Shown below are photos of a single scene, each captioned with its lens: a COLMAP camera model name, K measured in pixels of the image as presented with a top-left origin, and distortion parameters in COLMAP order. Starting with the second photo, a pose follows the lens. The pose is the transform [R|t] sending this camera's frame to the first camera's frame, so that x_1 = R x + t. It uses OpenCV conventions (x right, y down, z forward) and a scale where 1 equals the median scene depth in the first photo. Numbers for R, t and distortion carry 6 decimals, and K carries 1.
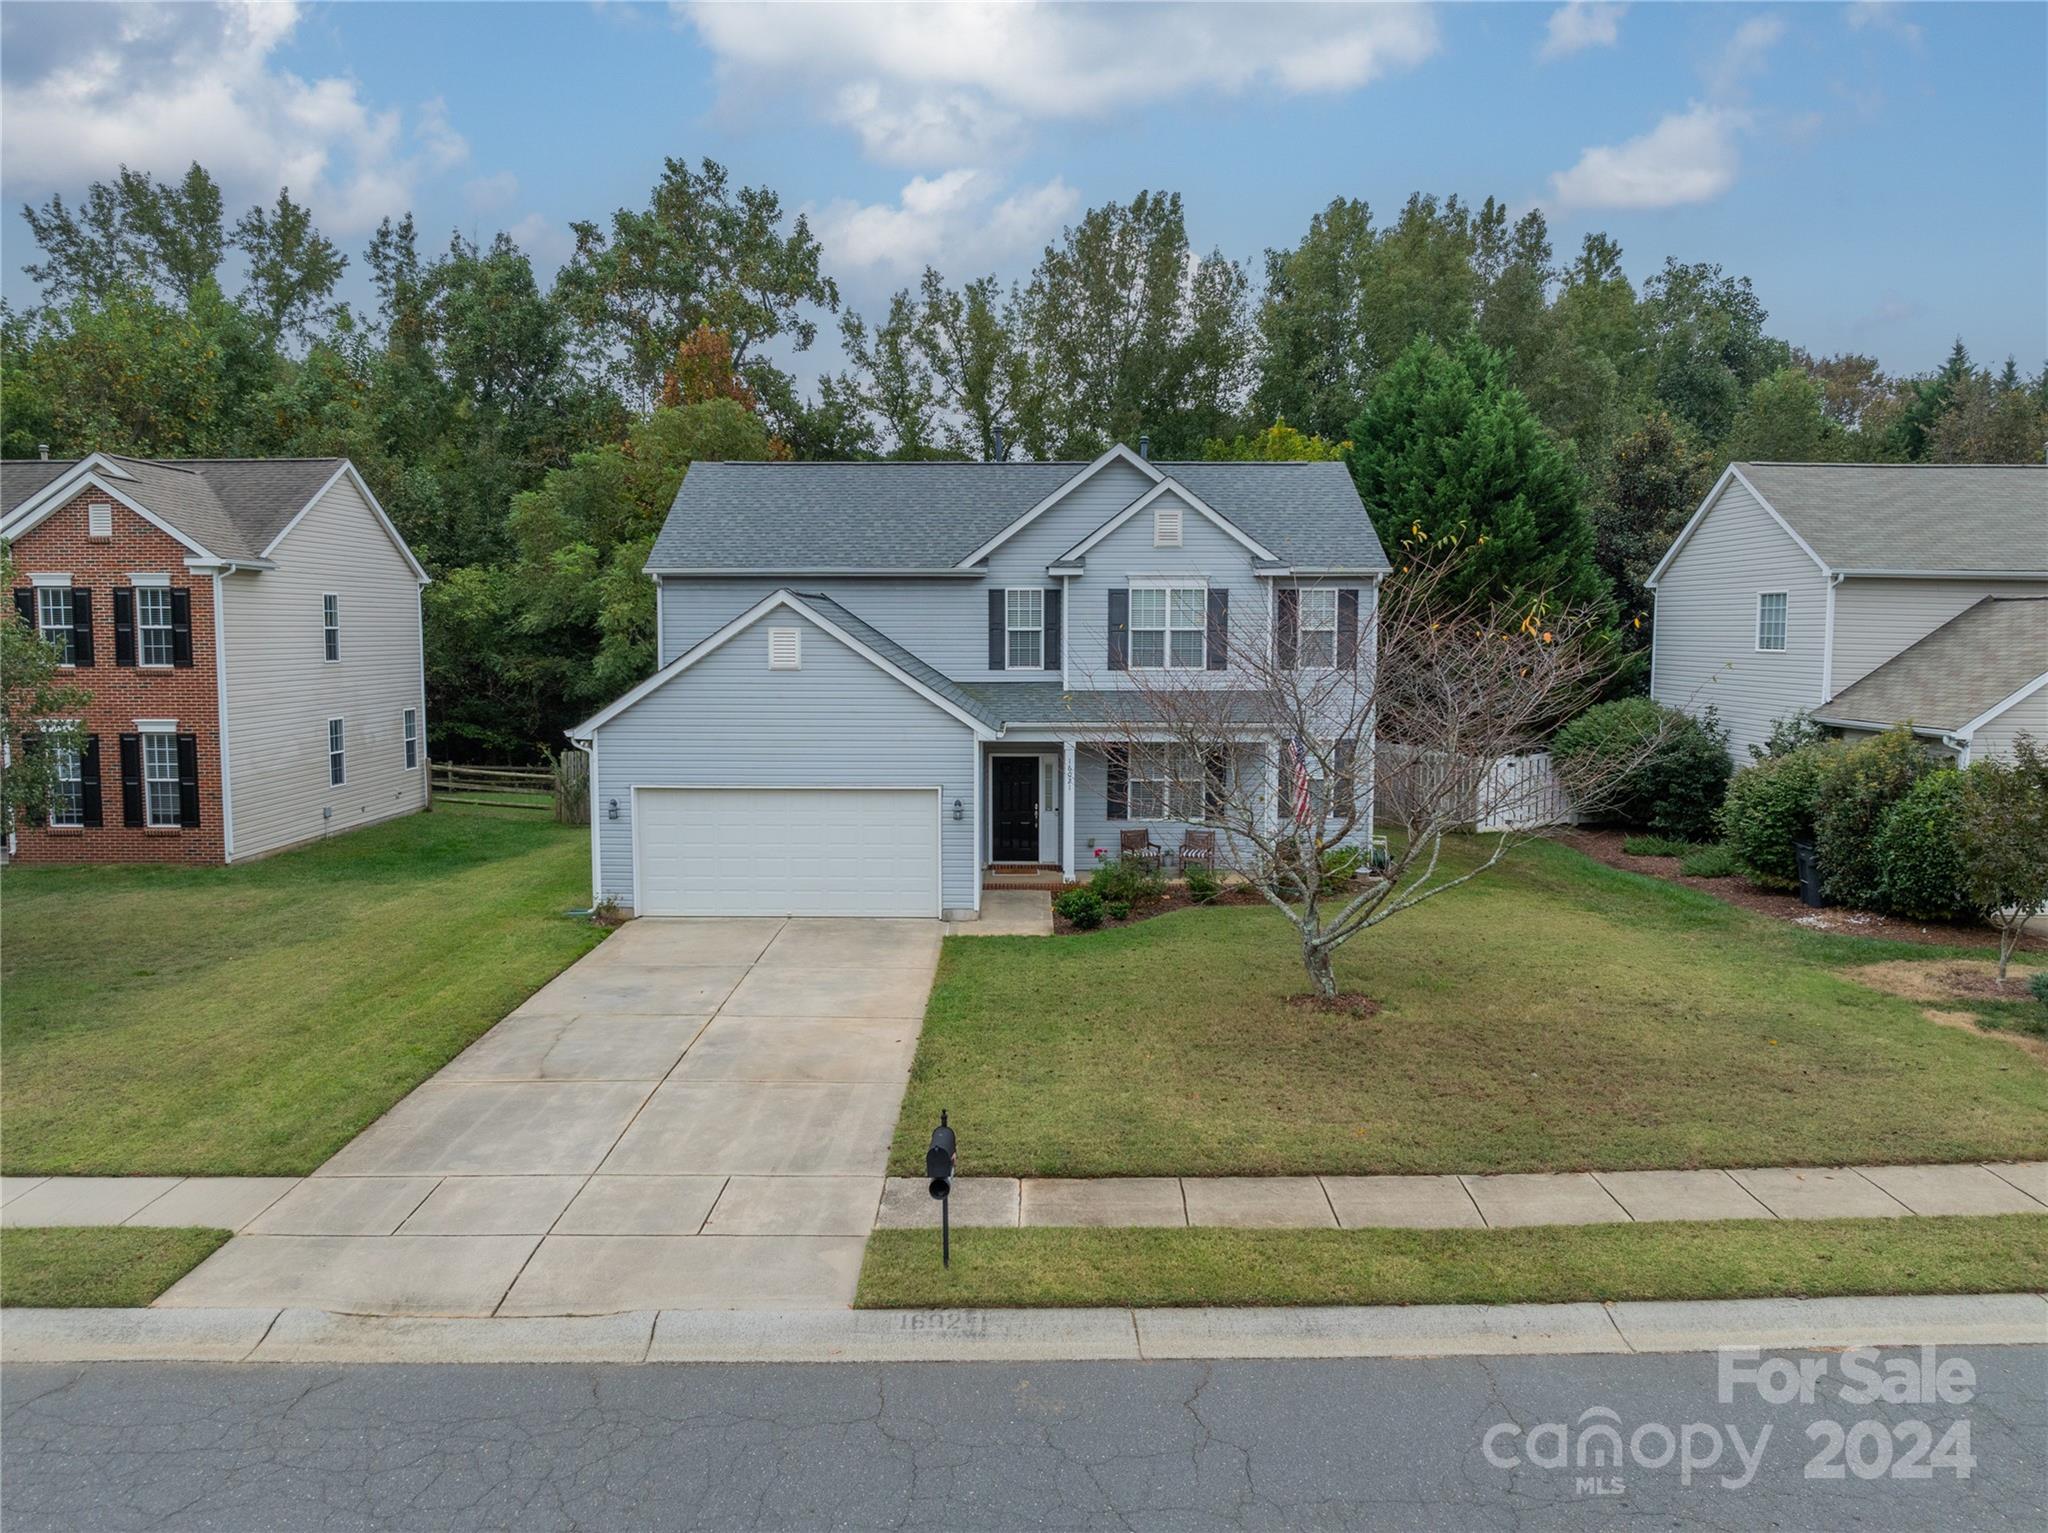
lens RADIAL K [[1451.0, 0, 1024.0], [0, 1451.0, 766.5], [0, 0, 1]] dist [-0.060408, 0.039860]
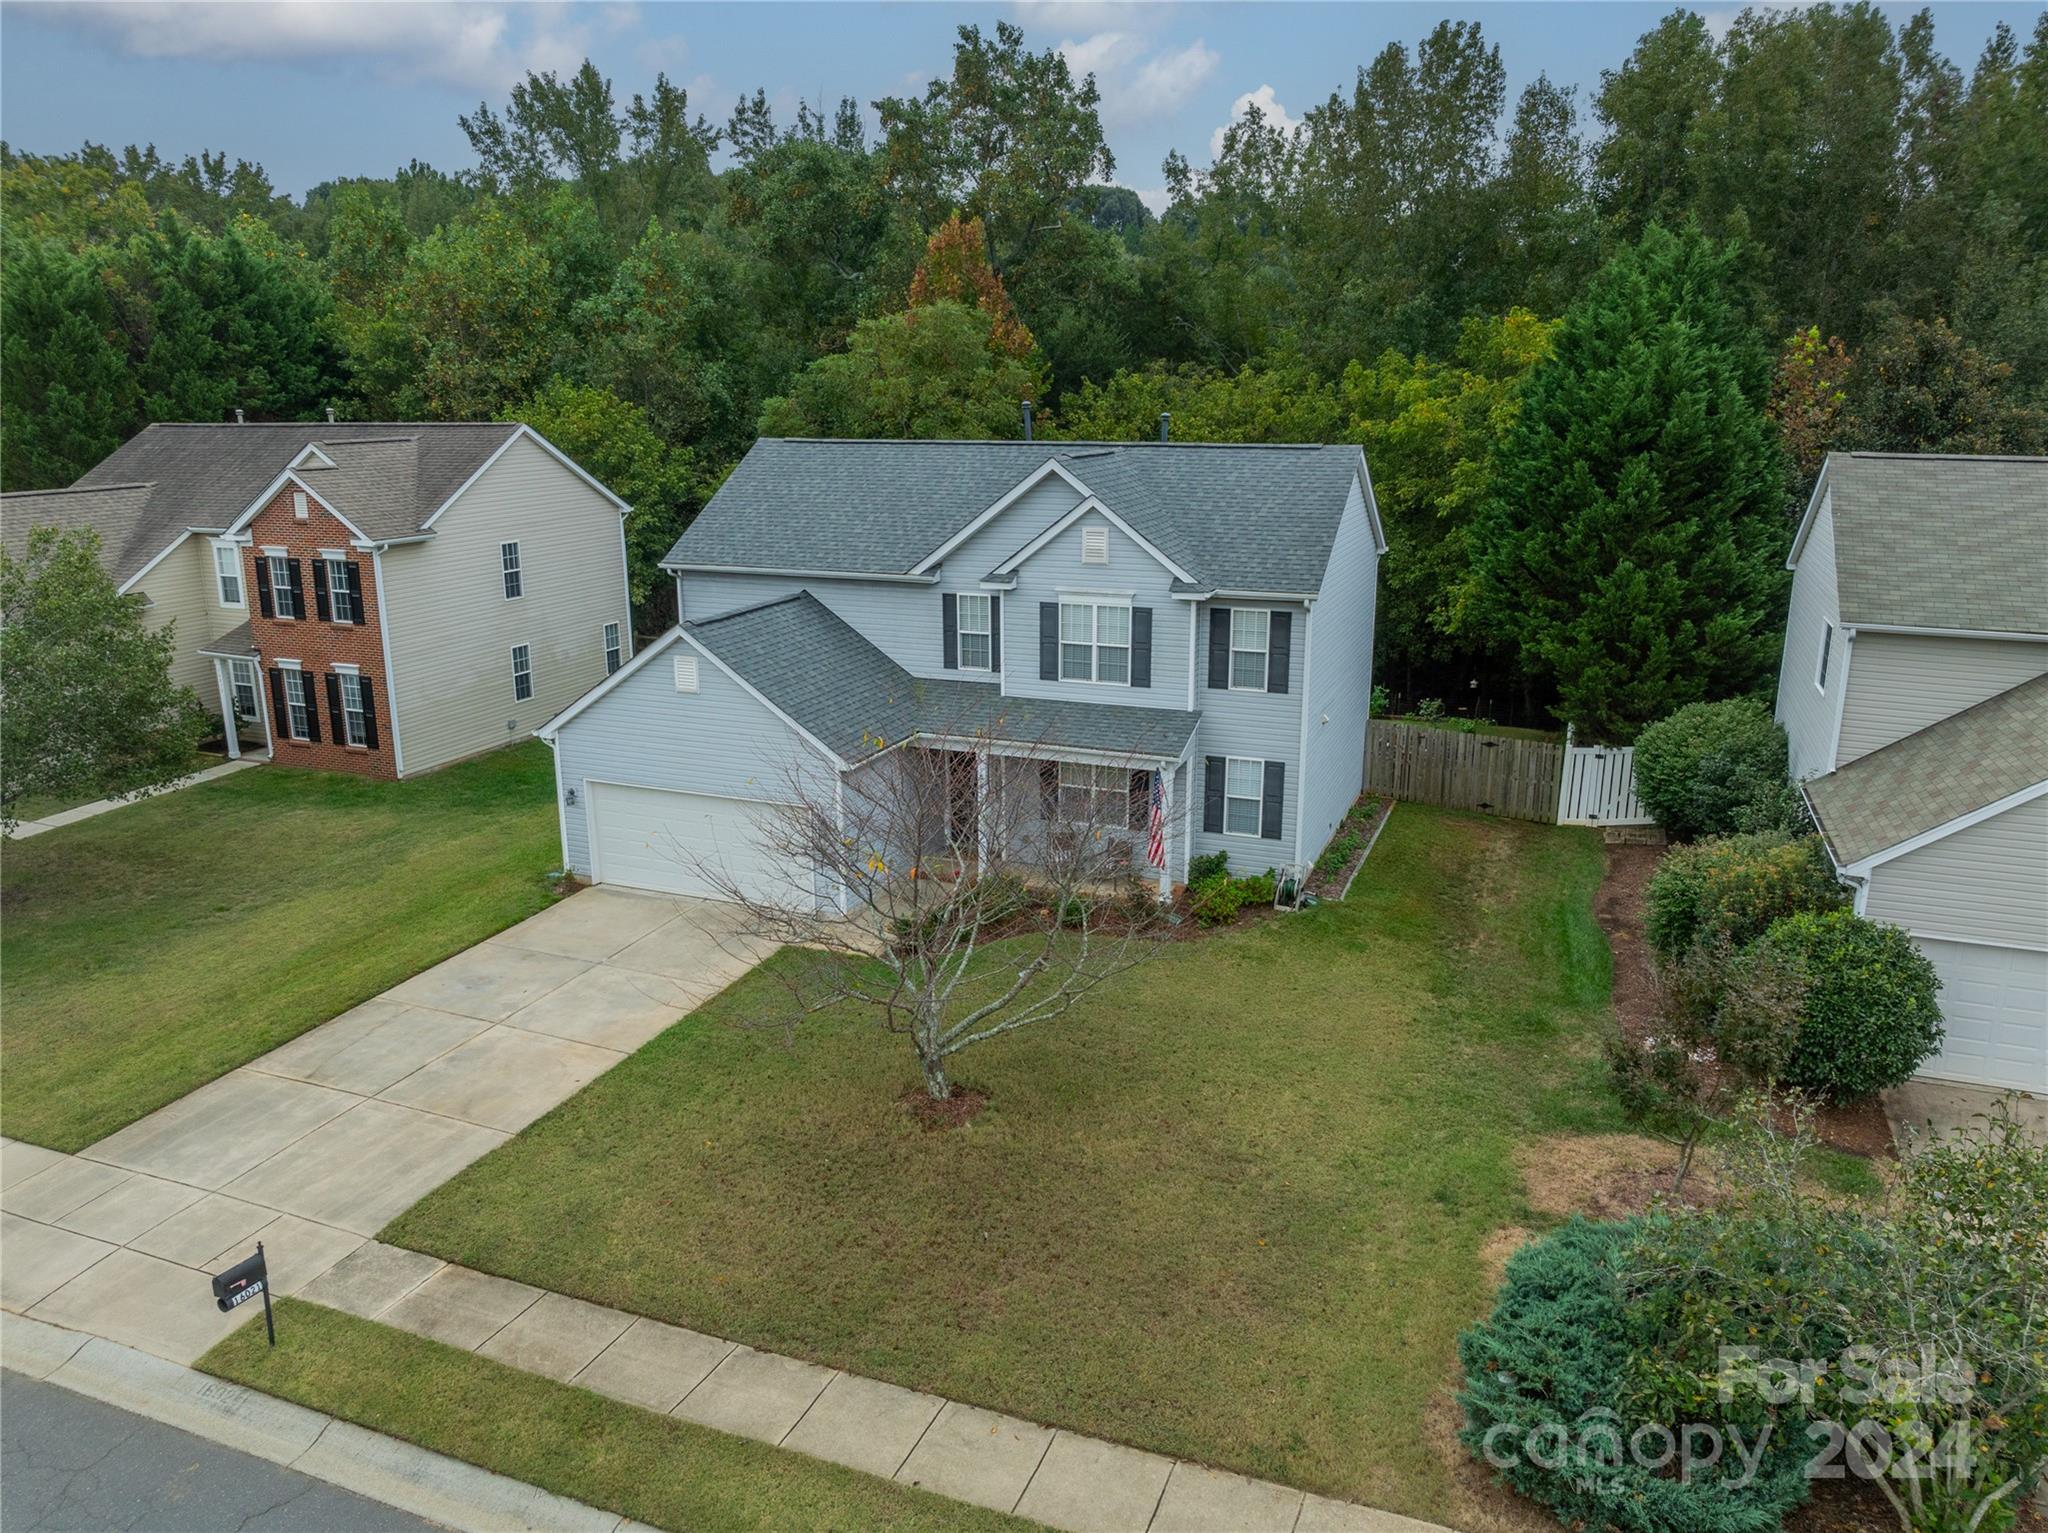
lens RADIAL K [[1439.5, 0, 1024.0], [0, 1439.5, 766.5], [0, 0, 1]] dist [-0.036327, -0.006706]
pose [[0.930067, 0.090099, -0.356170, 0.415639], [-0.029952, 0.984831, 0.170914, -0.179235], [0.366166, -0.148294, 0.918657, 0.041268]]
